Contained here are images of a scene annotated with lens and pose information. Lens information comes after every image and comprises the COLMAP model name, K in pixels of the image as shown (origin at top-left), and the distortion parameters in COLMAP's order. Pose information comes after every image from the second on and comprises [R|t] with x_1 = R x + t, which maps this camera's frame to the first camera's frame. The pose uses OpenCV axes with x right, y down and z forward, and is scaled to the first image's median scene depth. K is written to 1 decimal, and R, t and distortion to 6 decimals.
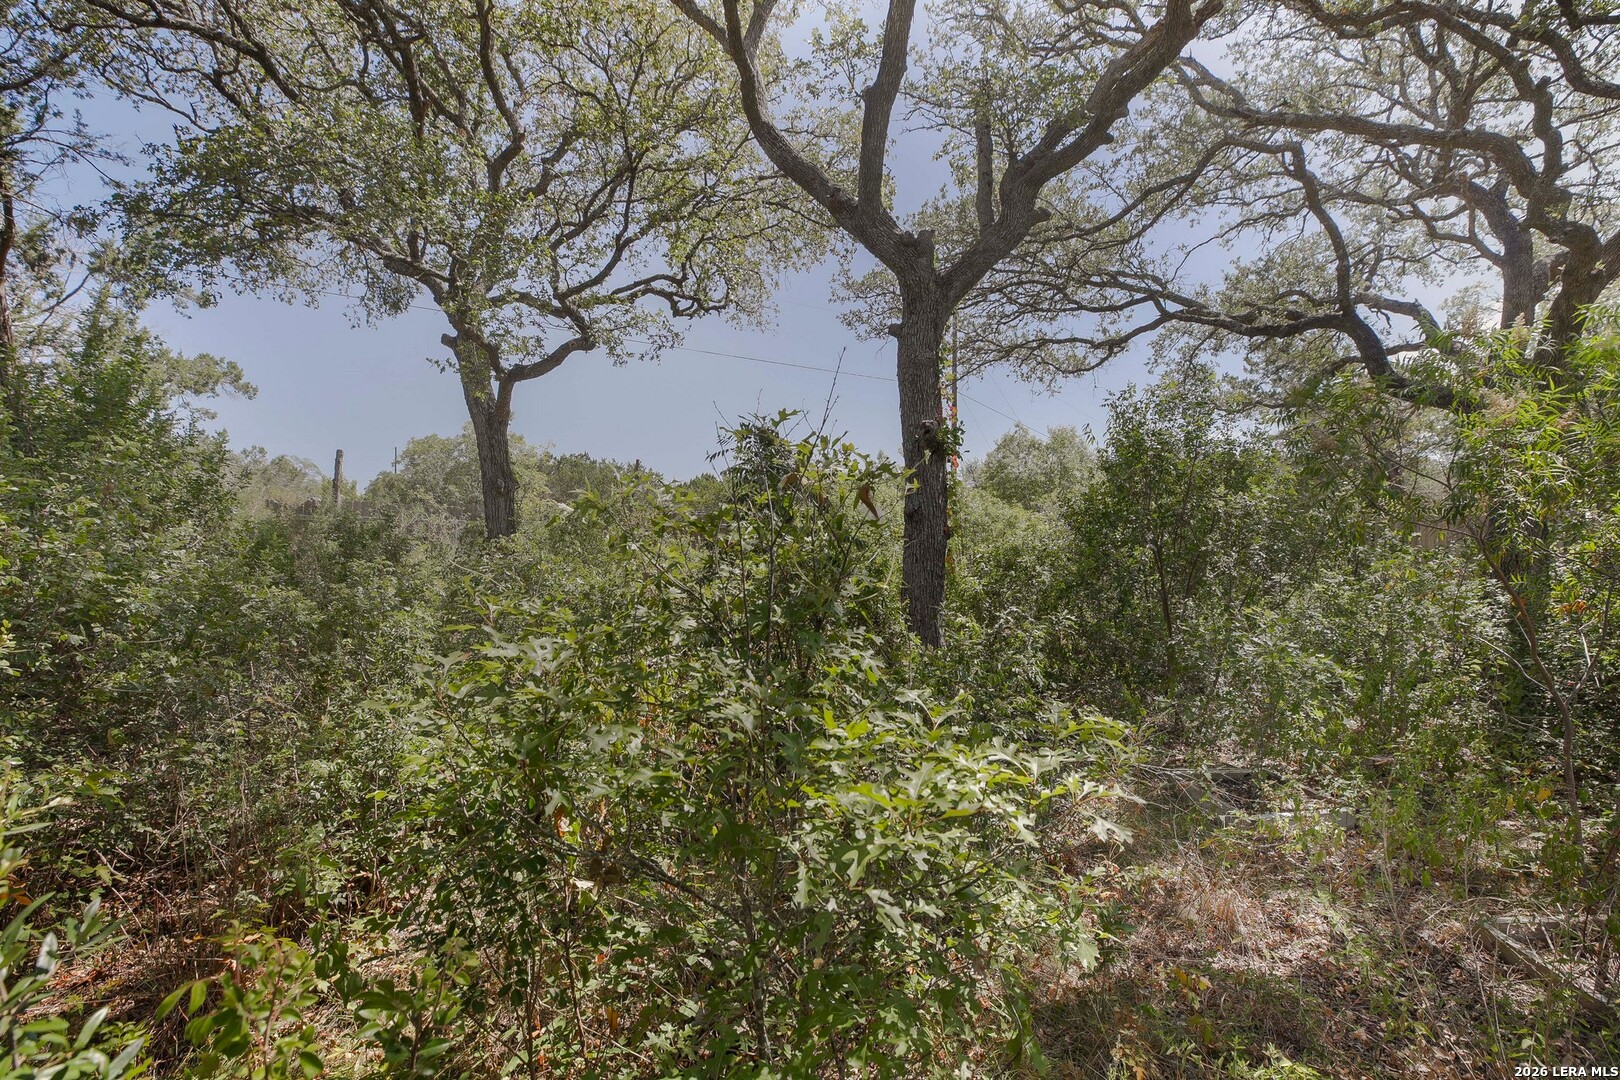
lens RADIAL K [[738.7, 0, 808.8], [0, 738.7, 537.4], [0, 0, 1]] dist [-0.034107, 0.006659]
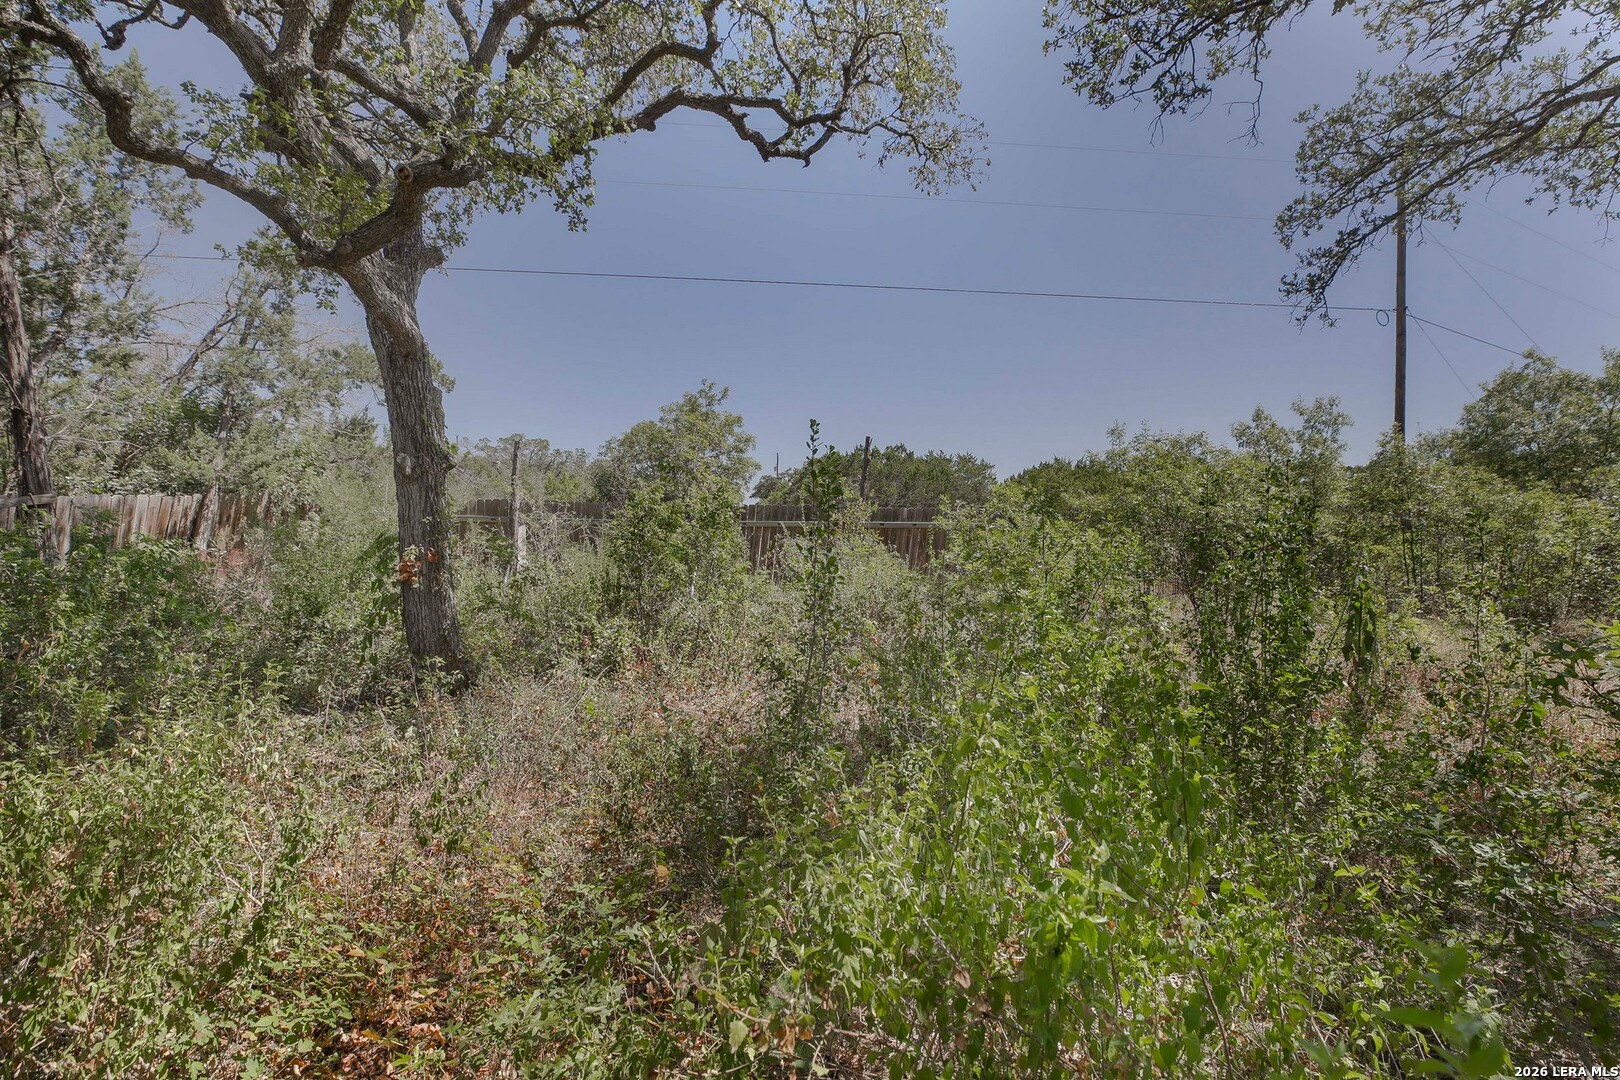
lens RADIAL K [[738.7, 0, 812.7], [0, 738.7, 535.8], [0, 0, 1]] dist [-0.034107, 0.006659]
pose [[0.877825, 0.009567, -0.478886, 0.058407], [-0.010749, 0.999942, 0.000272, -0.001584], [0.478861, 0.004909, 0.877877, 0.232537]]
